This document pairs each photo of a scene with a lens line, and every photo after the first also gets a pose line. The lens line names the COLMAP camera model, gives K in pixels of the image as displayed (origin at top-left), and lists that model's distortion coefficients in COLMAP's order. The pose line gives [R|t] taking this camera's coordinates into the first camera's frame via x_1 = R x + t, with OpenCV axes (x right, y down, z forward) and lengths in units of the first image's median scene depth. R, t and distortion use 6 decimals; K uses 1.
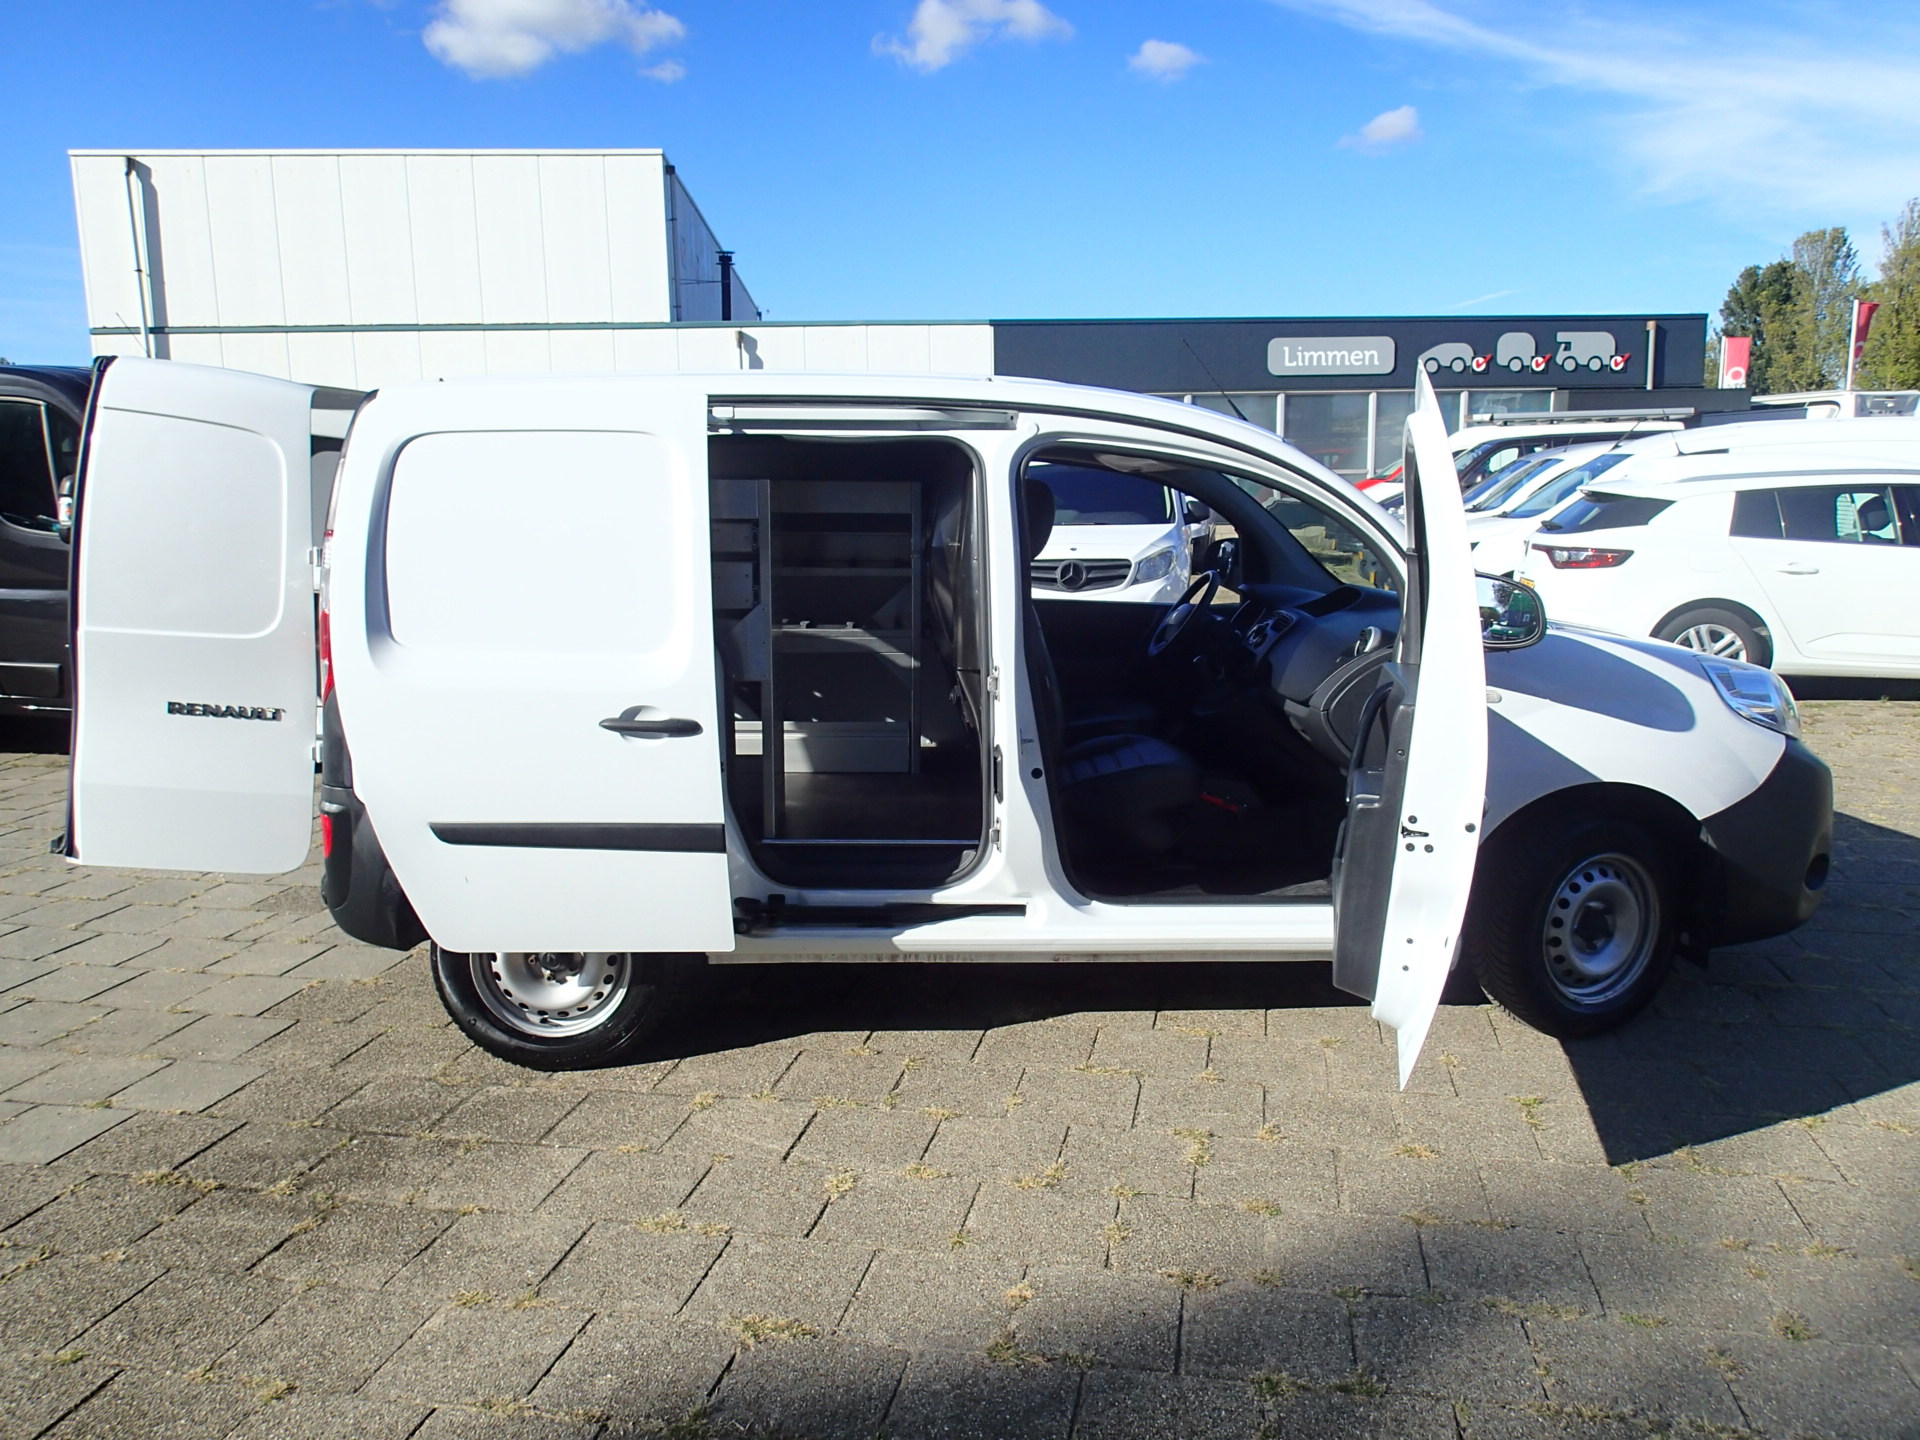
lens RADIAL K [[1428.6, 0, 960.0], [0, 1428.6, 720.0], [0, 0, 1]] dist [-0.001360, -0.005421]
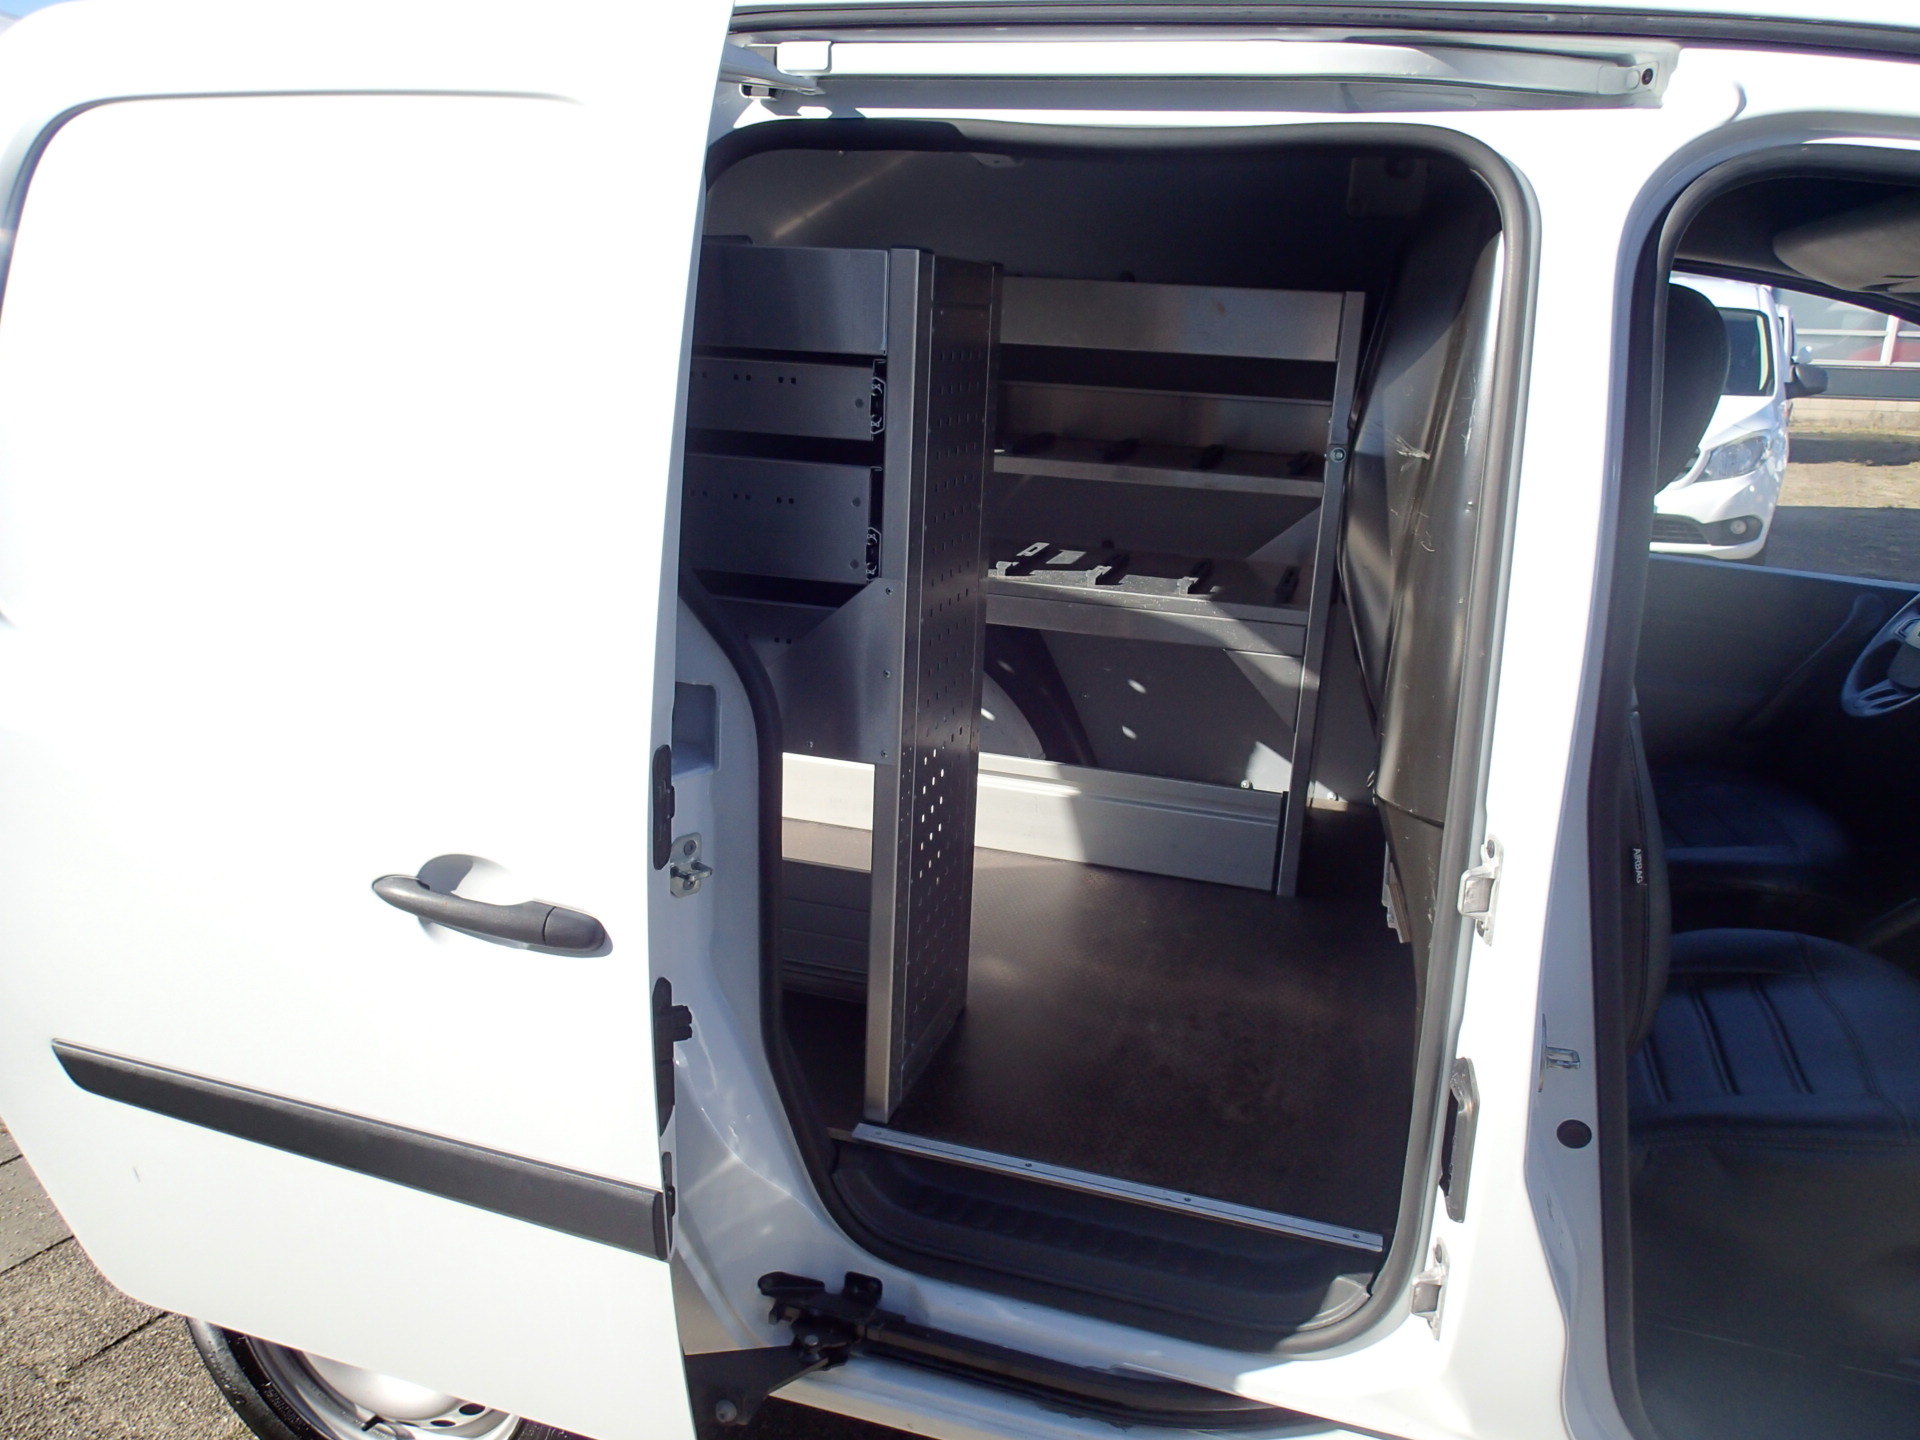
lens RADIAL K [[1420.6, 0, 978.5], [0, 1420.6, 722.0], [0, 0, 1]] dist [0.000420, -0.010078]
pose [[0.949624, 0.122424, -0.288492, 0.001413], [-0.090071, 0.988321, 0.122917, -0.040065], [0.300171, -0.090740, 0.949560, 0.275644]]
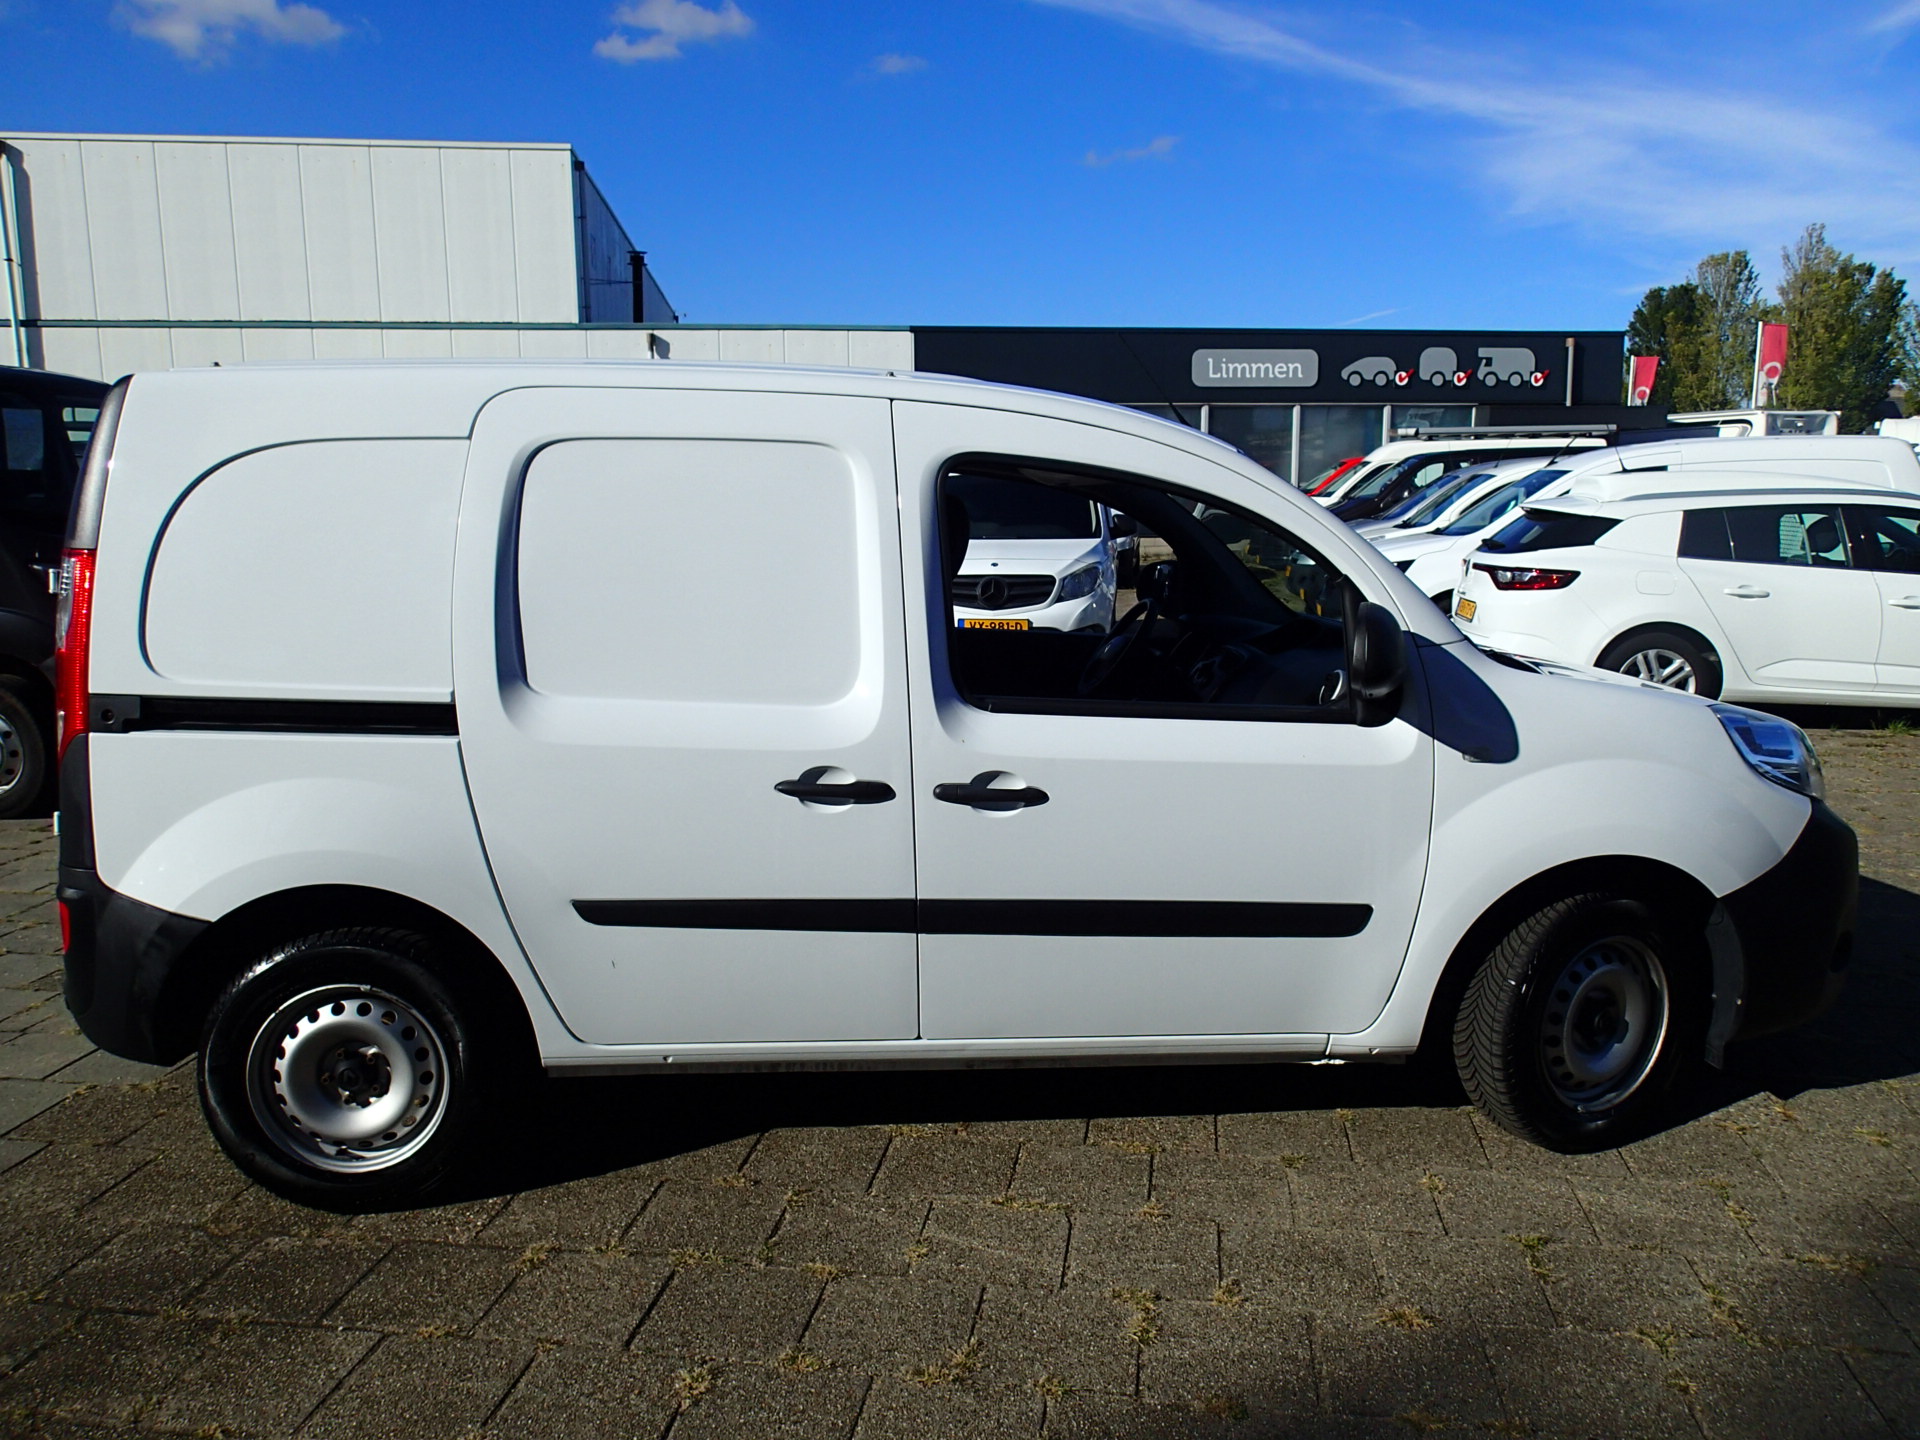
lens RADIAL K [[1417.4, 0, 967.7], [0, 1417.4, 714.7], [0, 0, 1]] dist [-0.001401, -0.002886]
pose [[0.998277, 0.000323, 0.058668, 0.008234], [0.000186, 0.999962, -0.008668, -0.015221], [-0.058669, 0.008664, 0.998240, 0.081206]]
